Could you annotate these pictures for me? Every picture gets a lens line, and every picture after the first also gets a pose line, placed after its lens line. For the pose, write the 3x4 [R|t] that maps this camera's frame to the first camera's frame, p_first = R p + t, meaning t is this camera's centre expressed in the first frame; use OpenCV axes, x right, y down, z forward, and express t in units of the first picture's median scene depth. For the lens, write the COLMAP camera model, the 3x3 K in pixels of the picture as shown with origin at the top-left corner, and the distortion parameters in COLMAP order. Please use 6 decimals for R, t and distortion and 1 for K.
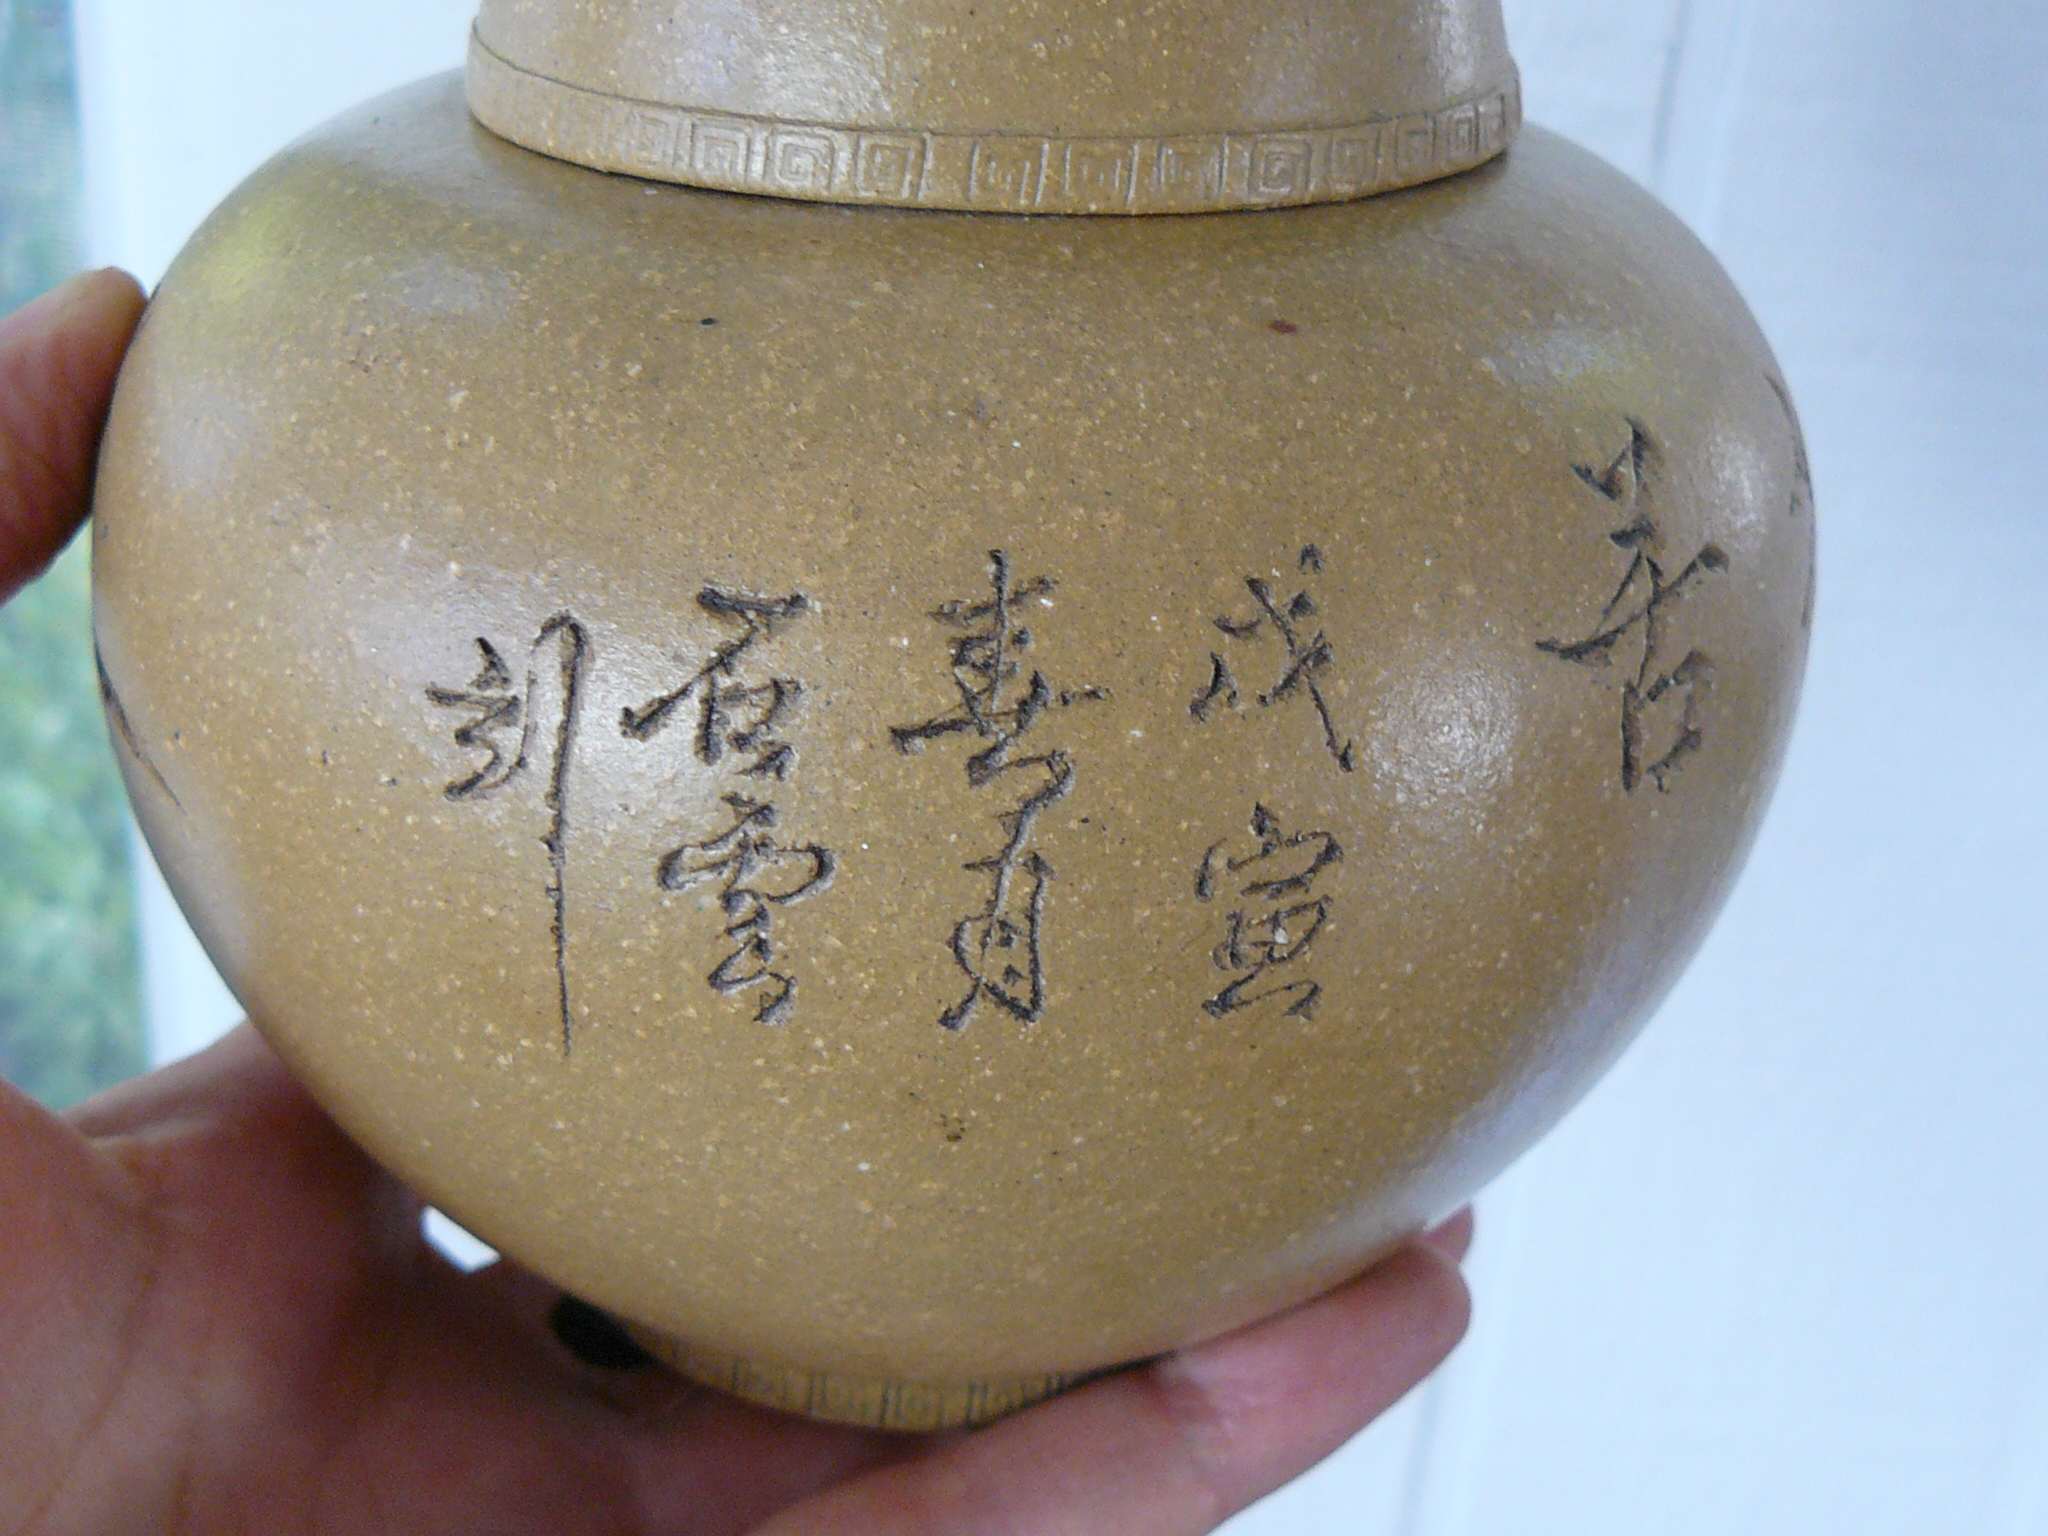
lens RADIAL K [[3117.2, 0, 1031.2], [0, 3117.2, 768.9], [0, 0, 1]] dist [0.234667, 0.000000]
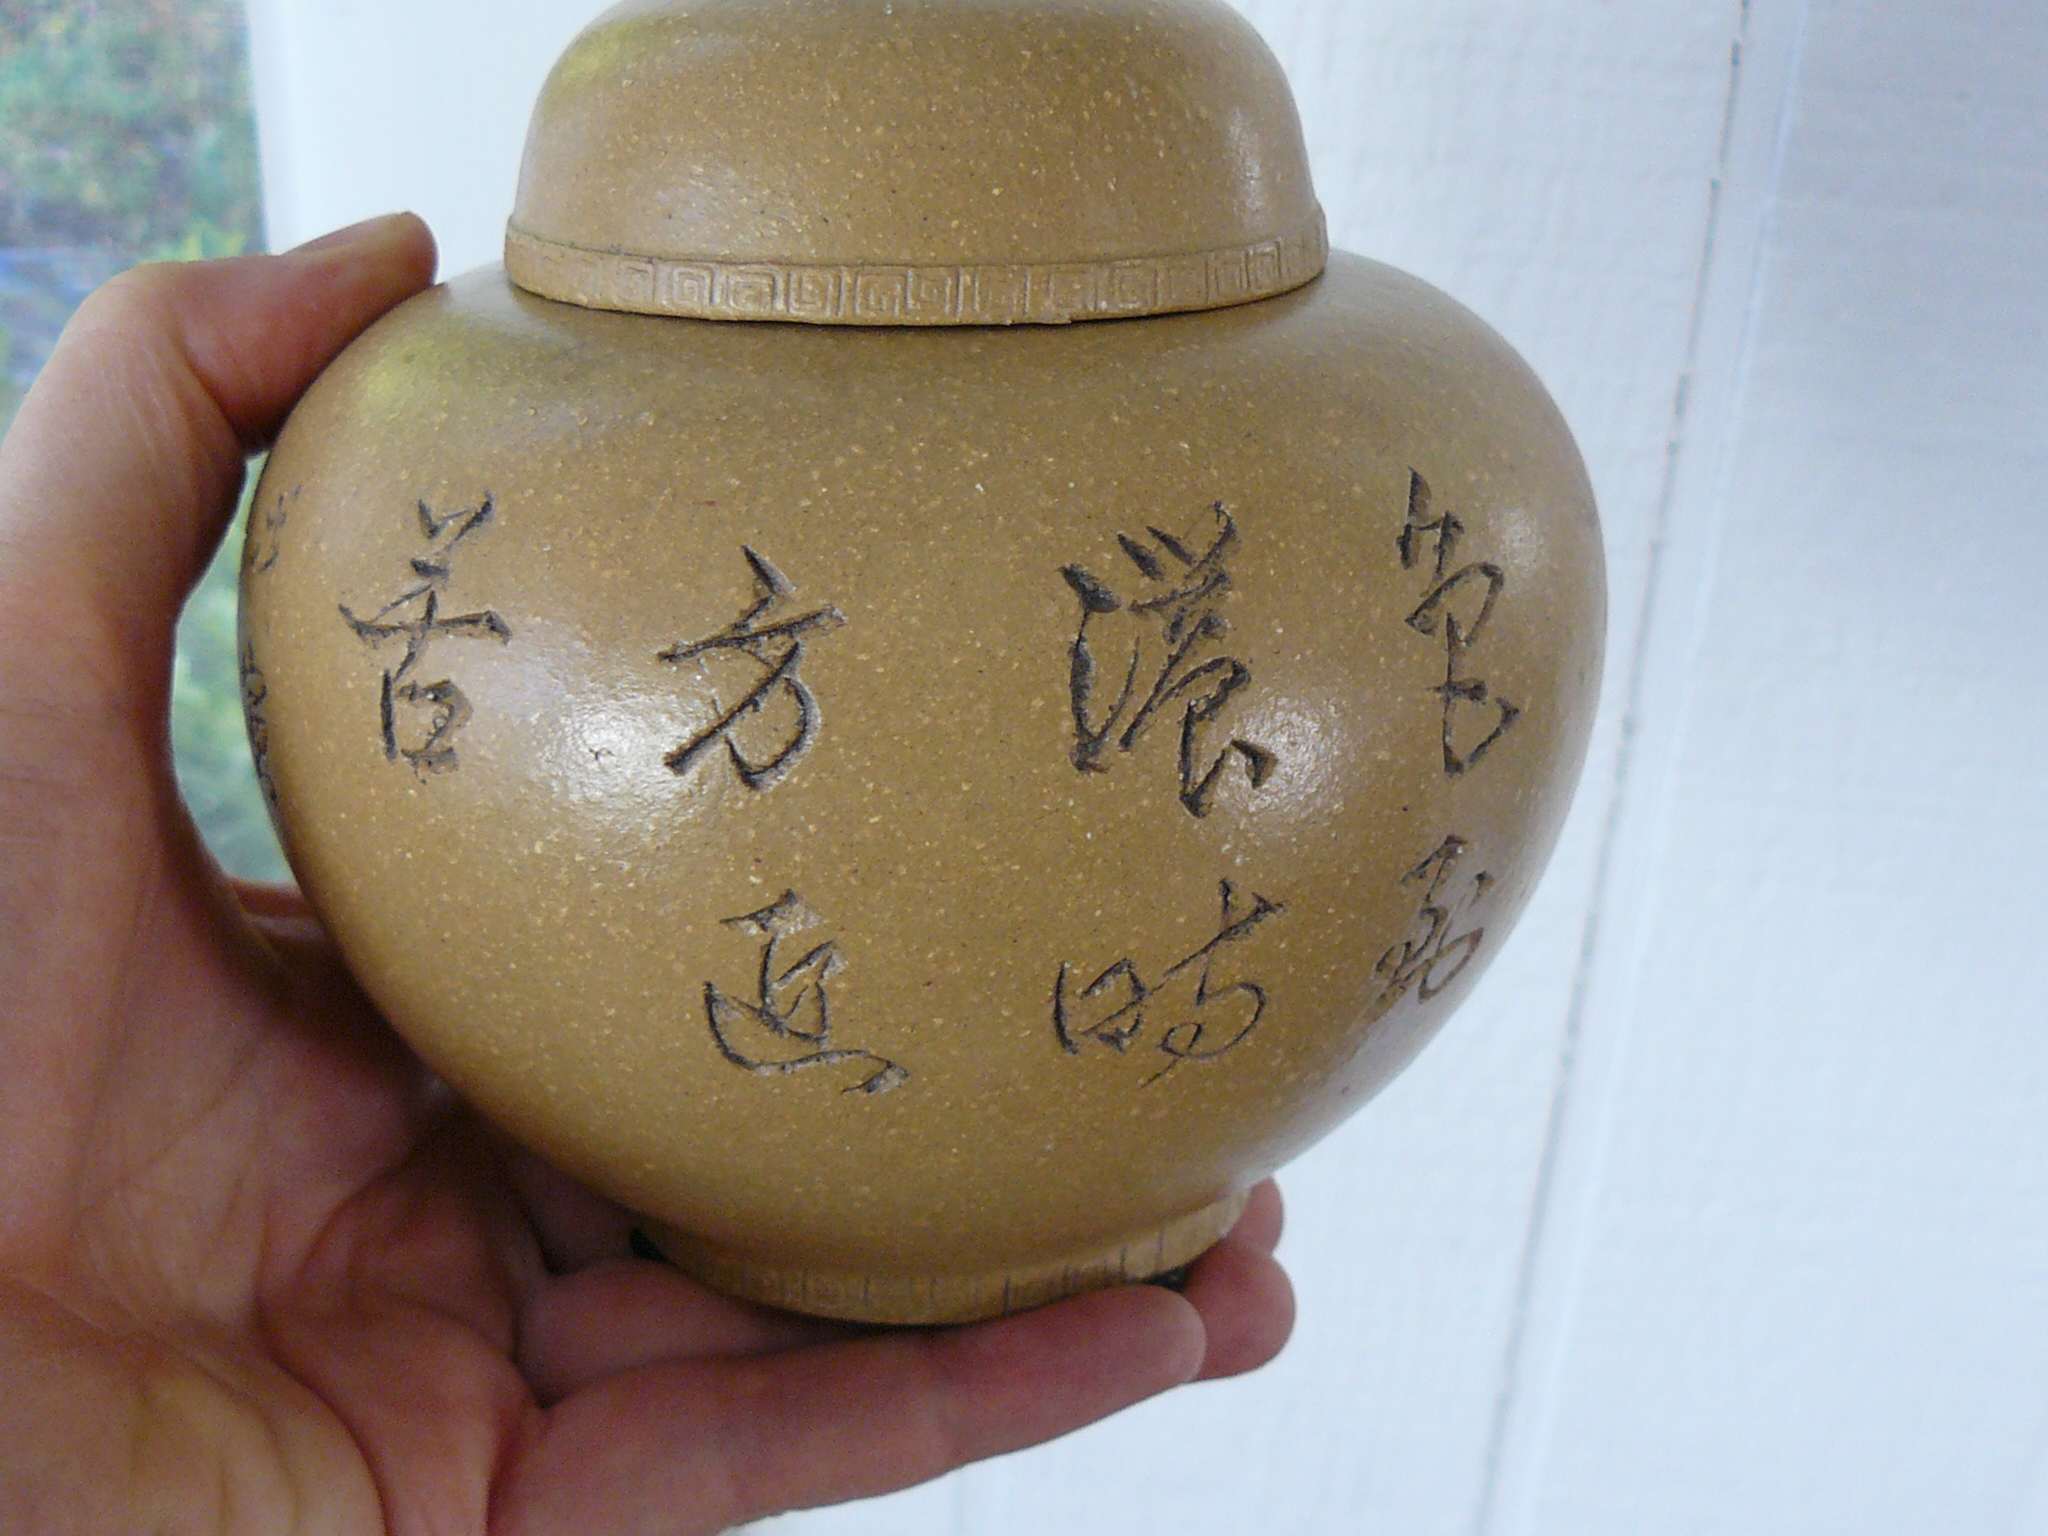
lens RADIAL K [[3117.2, 0, 911.4], [0, 3117.2, 830.0], [0, 0, 1]] dist [0.234667, 0.000000]
pose [[0.023445, 0.259194, -0.965541, 1.513633], [-0.355909, 0.904694, 0.234218, -0.360593], [0.934226, 0.338153, 0.113460, 1.100322]]
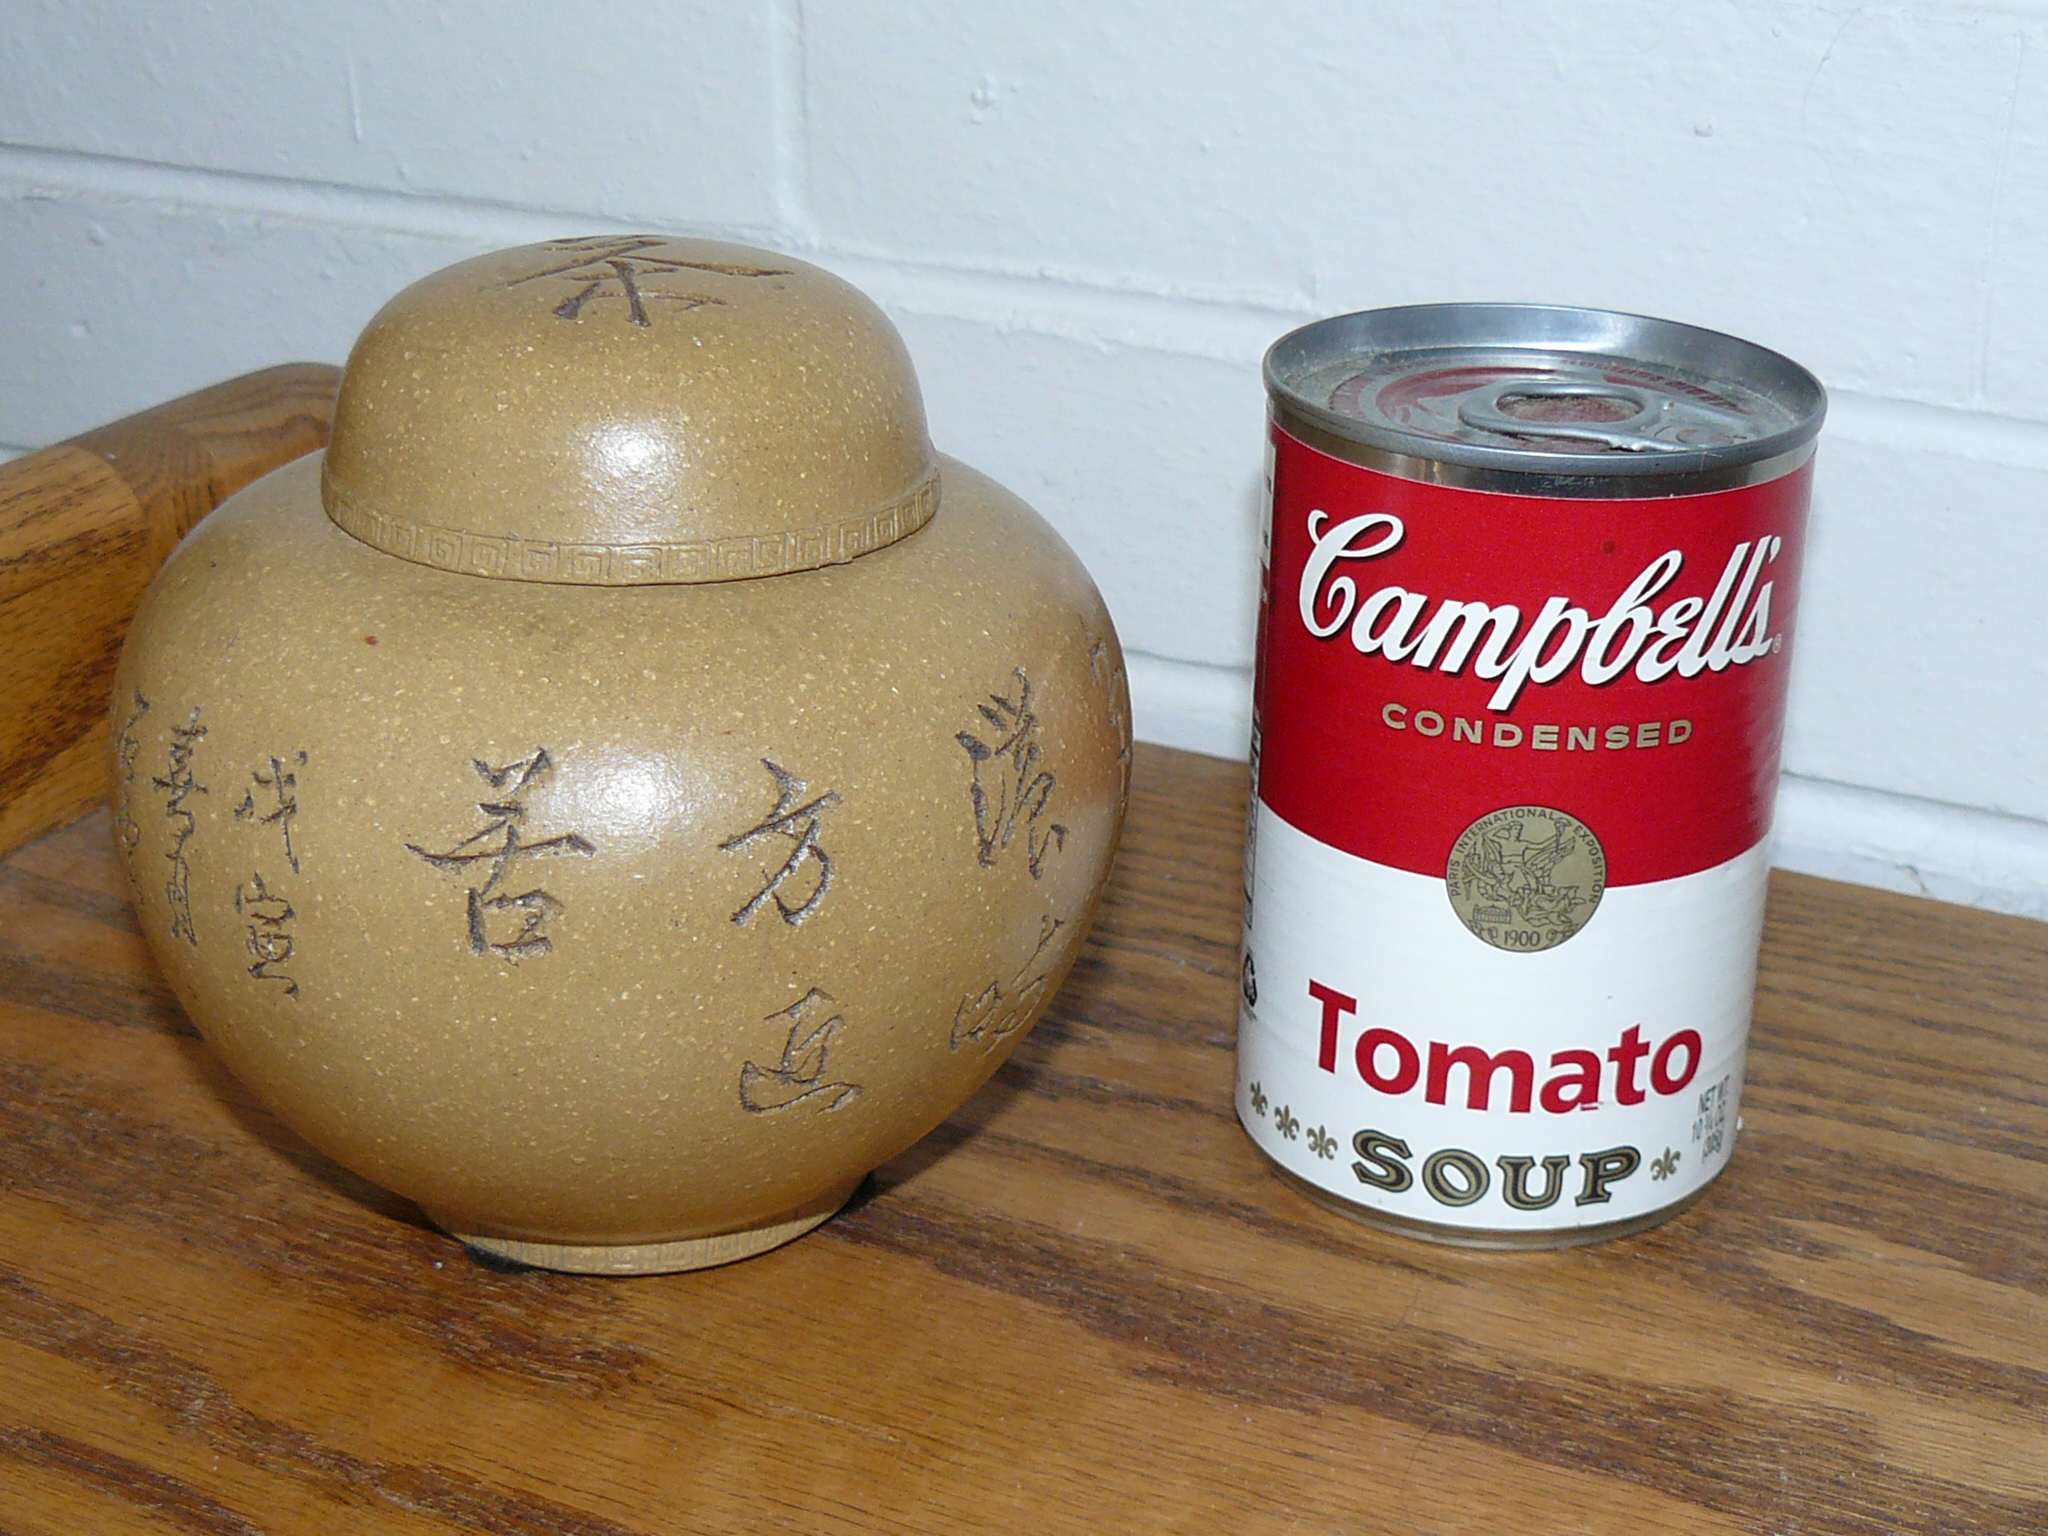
lens RADIAL K [[3117.2, 0, 1018.2], [0, 3117.2, 761.2], [0, 0, 1]] dist [0.234667, 0.000000]
pose [[0.574987, 0.267813, -0.773088, 1.735280], [-0.290384, 0.950192, 0.113192, -0.389282], [0.764897, 0.159408, 0.624117, 0.130290]]
